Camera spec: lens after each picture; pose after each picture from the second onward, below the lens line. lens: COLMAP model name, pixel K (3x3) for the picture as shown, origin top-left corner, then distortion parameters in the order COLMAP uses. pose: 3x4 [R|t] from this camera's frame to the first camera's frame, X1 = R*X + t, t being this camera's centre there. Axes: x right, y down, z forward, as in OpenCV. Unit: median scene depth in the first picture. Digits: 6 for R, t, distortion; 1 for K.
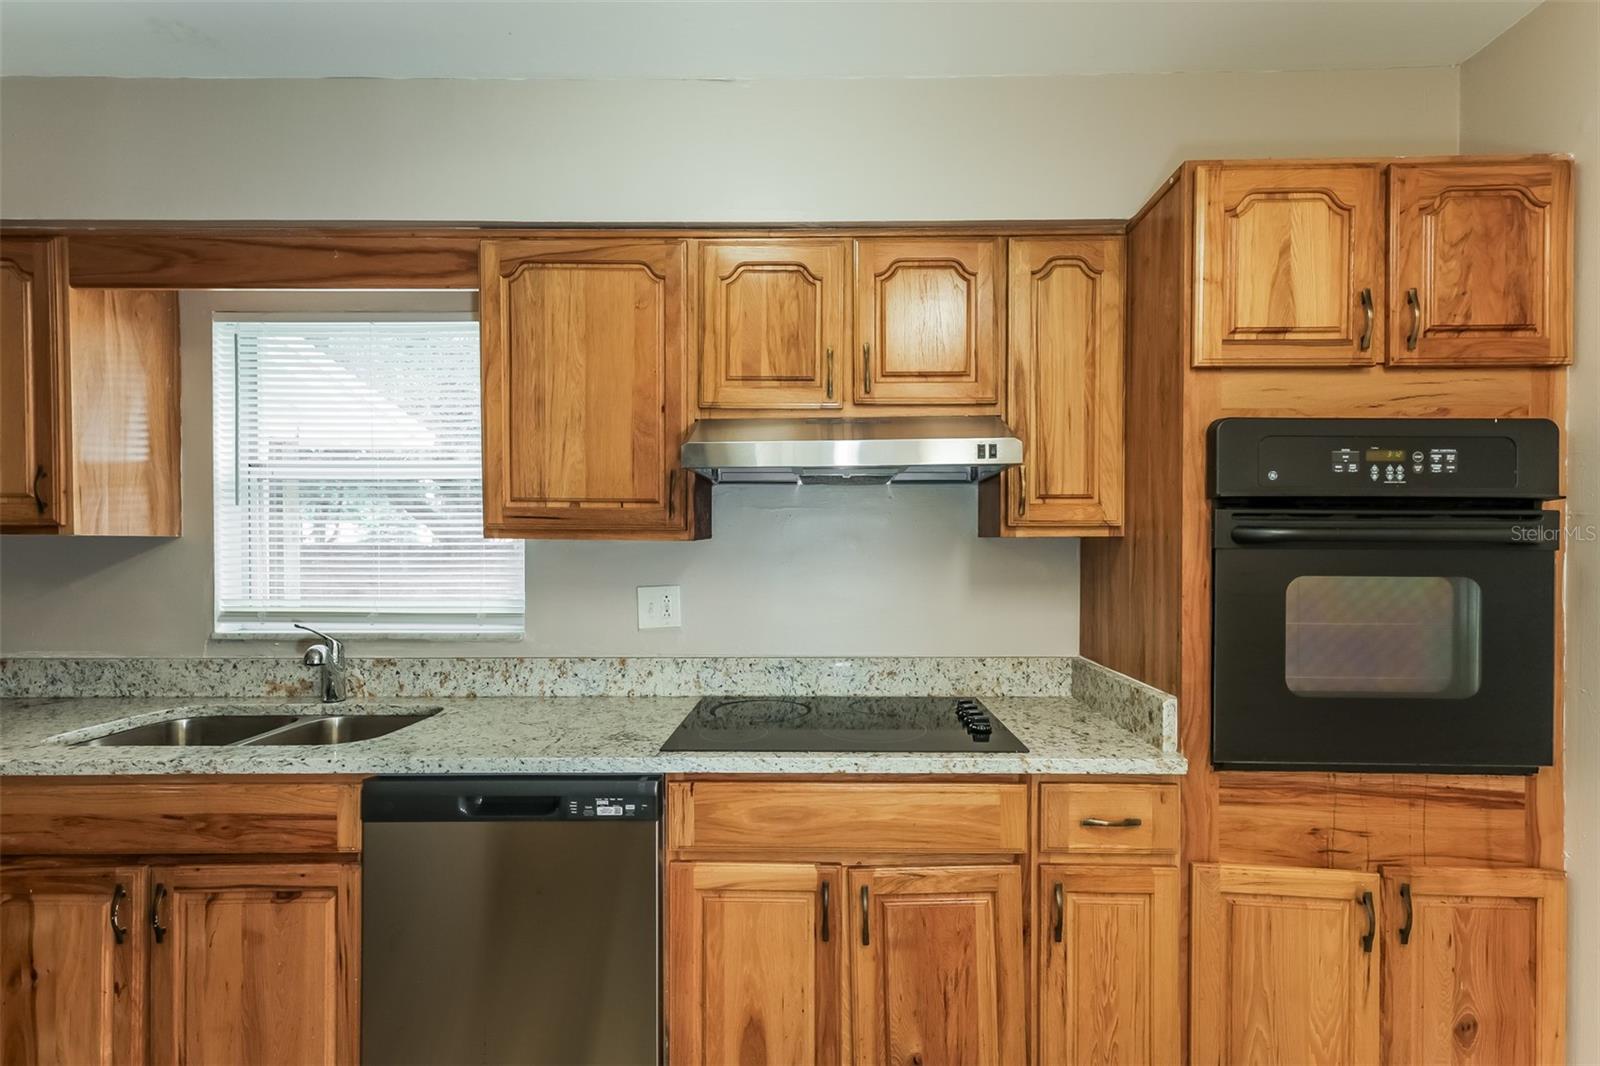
lens RADIAL K [[709.0, 0, 802.6], [0, 709.0, 541.9], [0, 0, 1]] dist [0.005733, 0.002812]
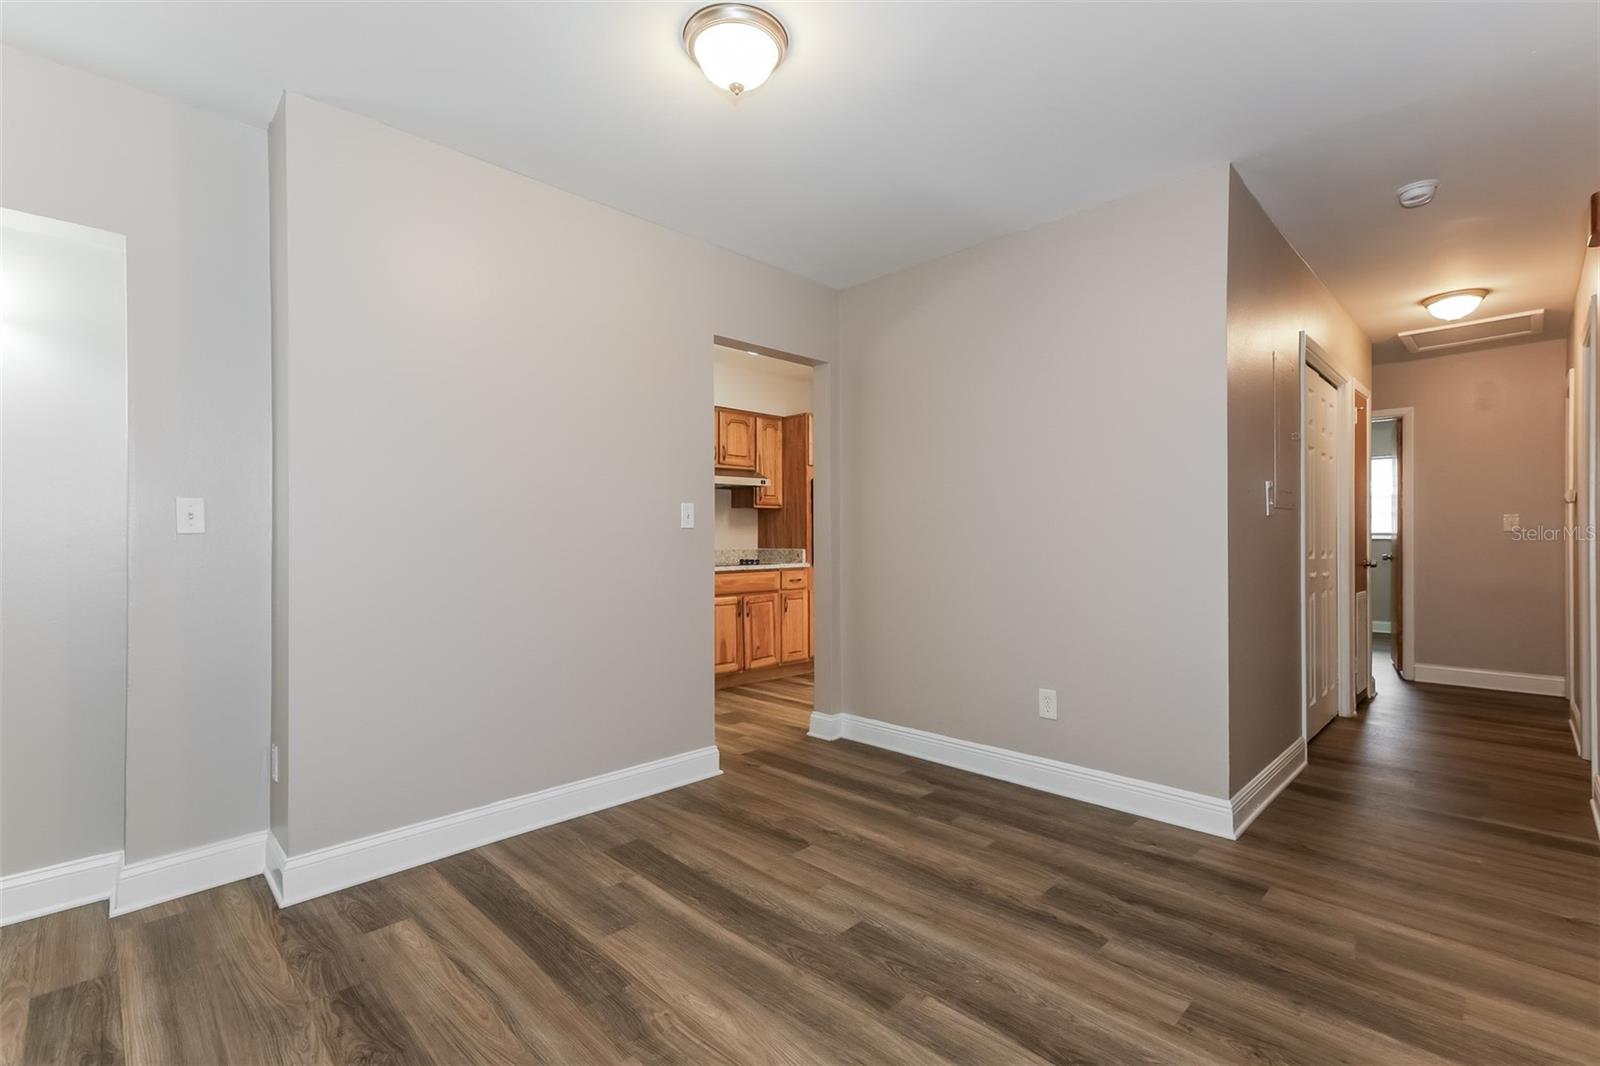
lens RADIAL K [[709.0, 0, 790.1], [0, 709.0, 538.0], [0, 0, 1]] dist [0.005733, 0.002812]
pose [[0.708909, -0.002136, 0.705297, -1.916309], [0.002859, 0.999996, 0.000155, 0.133739], [-0.705294, 0.001906, 0.708912, -1.429660]]
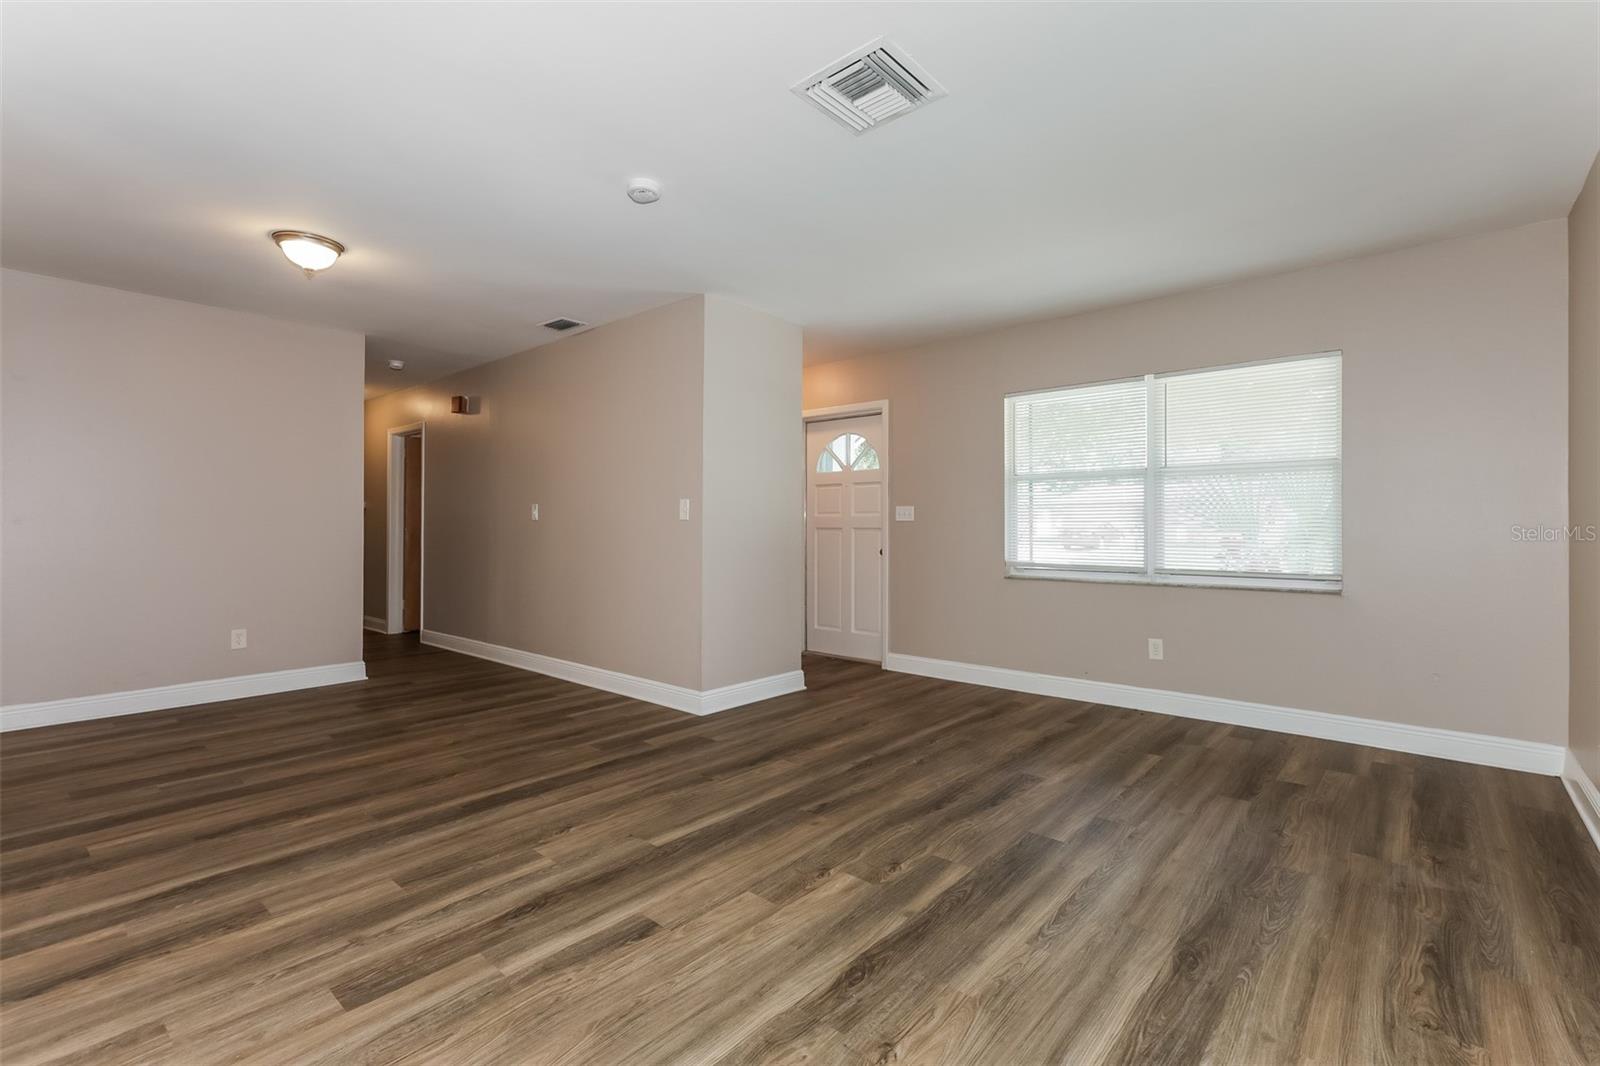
lens RADIAL K [[709.0, 0, 828.9], [0, 709.0, 527.8], [0, 0, 1]] dist [0.005733, 0.002812]
pose [[-0.773480, -0.002418, 0.633816, -3.528728], [-0.005957, 0.999976, -0.003454, 0.138541], [-0.633793, -0.006447, -0.773476, 0.019565]]
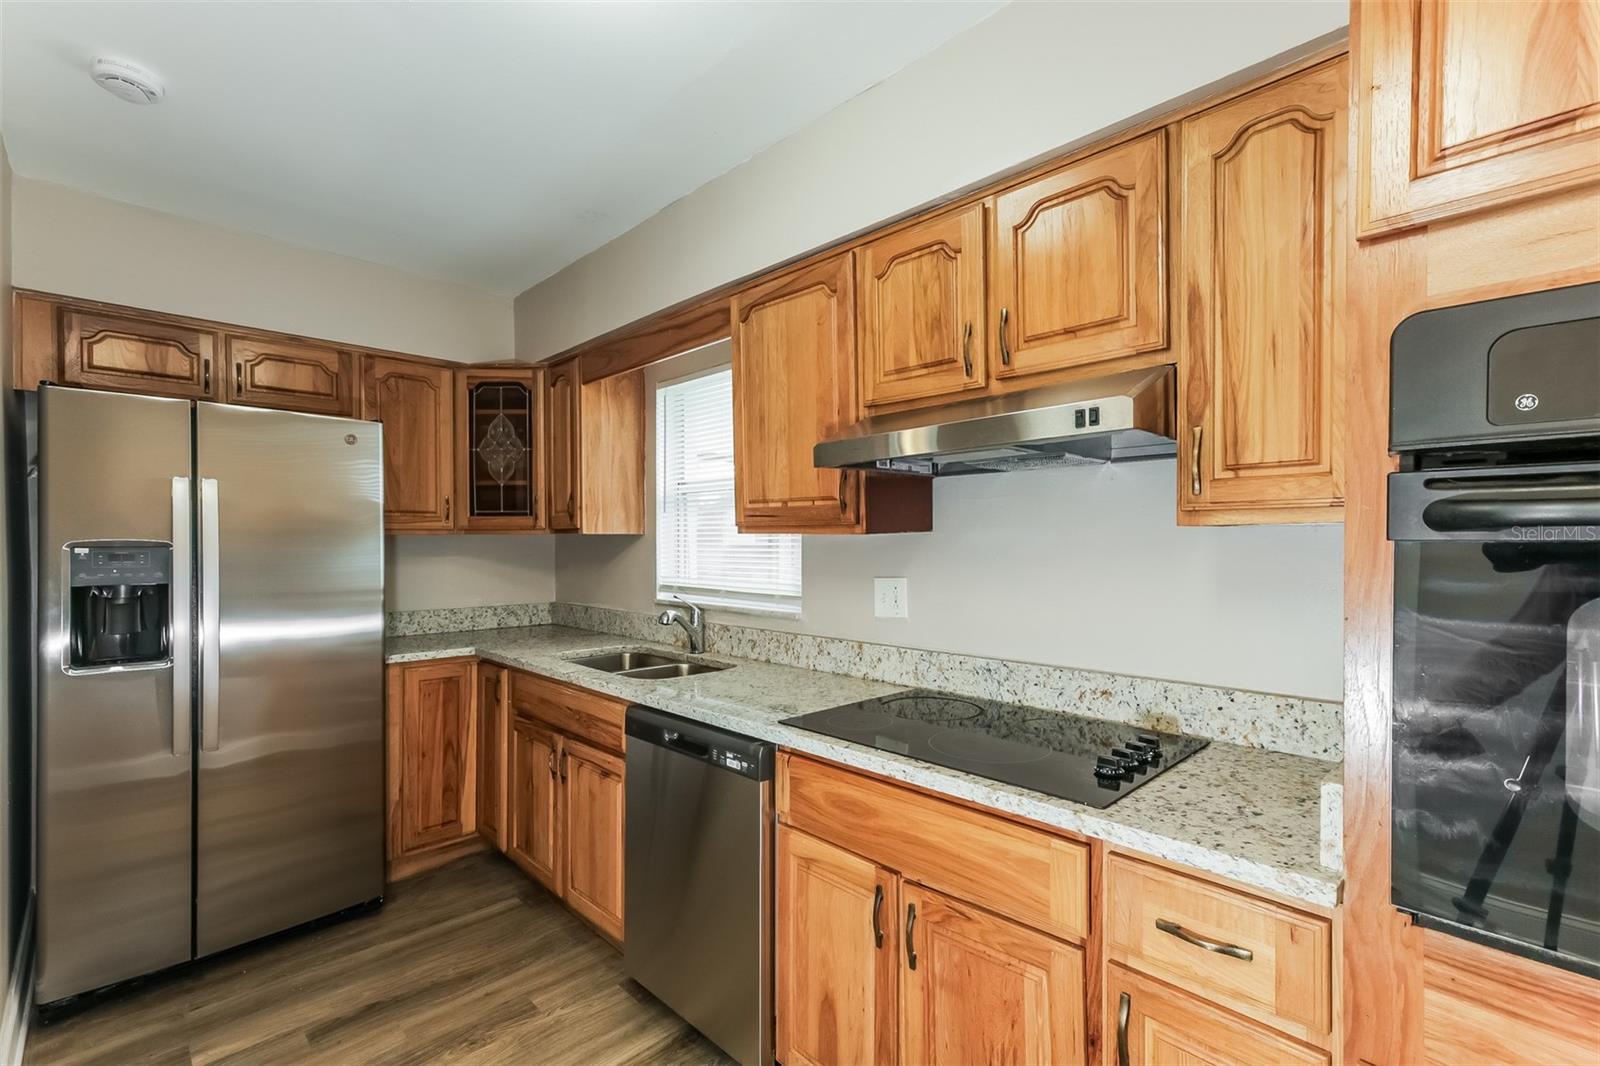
lens RADIAL K [[709.0, 0, 824.2], [0, 709.0, 533.8], [0, 0, 1]] dist [0.005733, 0.002812]
pose [[0.719497, -0.008676, -0.694441, 0.537380], [0.007084, 0.999962, -0.005153, 0.002954], [0.694459, -0.001212, 0.719531, 0.208265]]
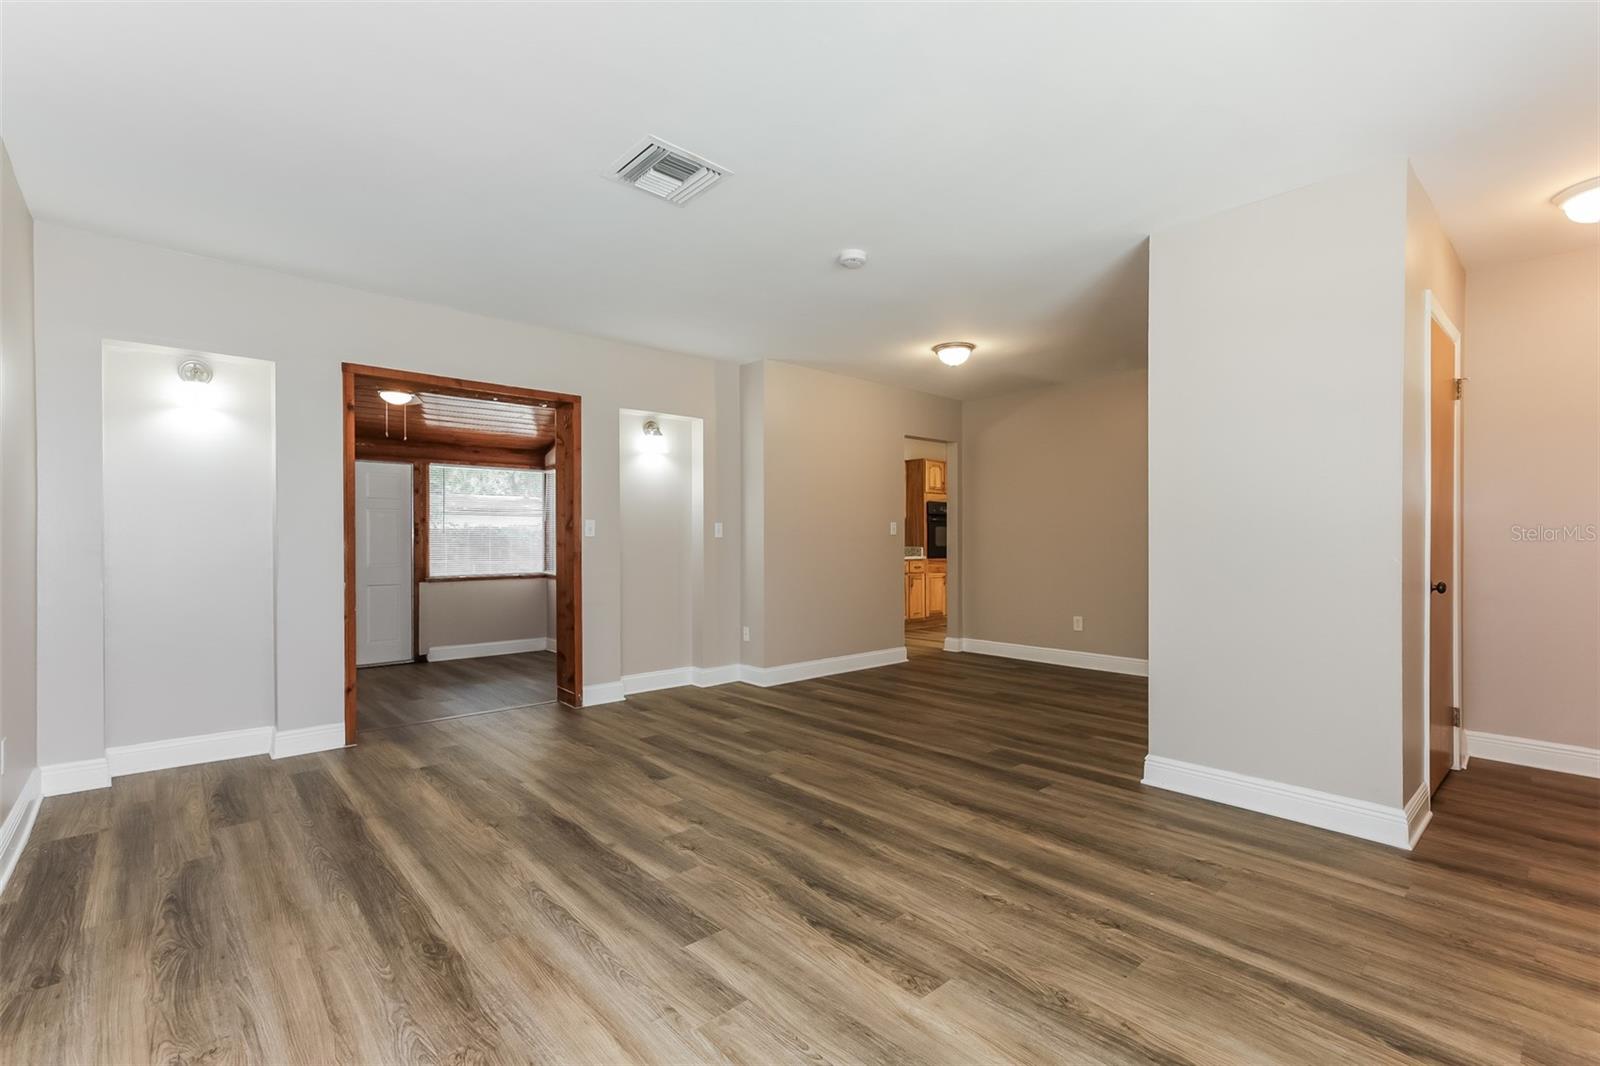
lens RADIAL K [[709.0, 0, 807.0], [0, 709.0, 542.9], [0, 0, 1]] dist [0.005733, 0.002812]
pose [[0.731665, -0.002932, 0.681658, -3.605325], [-0.002575, 0.999972, 0.007065, 0.122005], [-0.681659, -0.006924, 0.731637, -2.288338]]
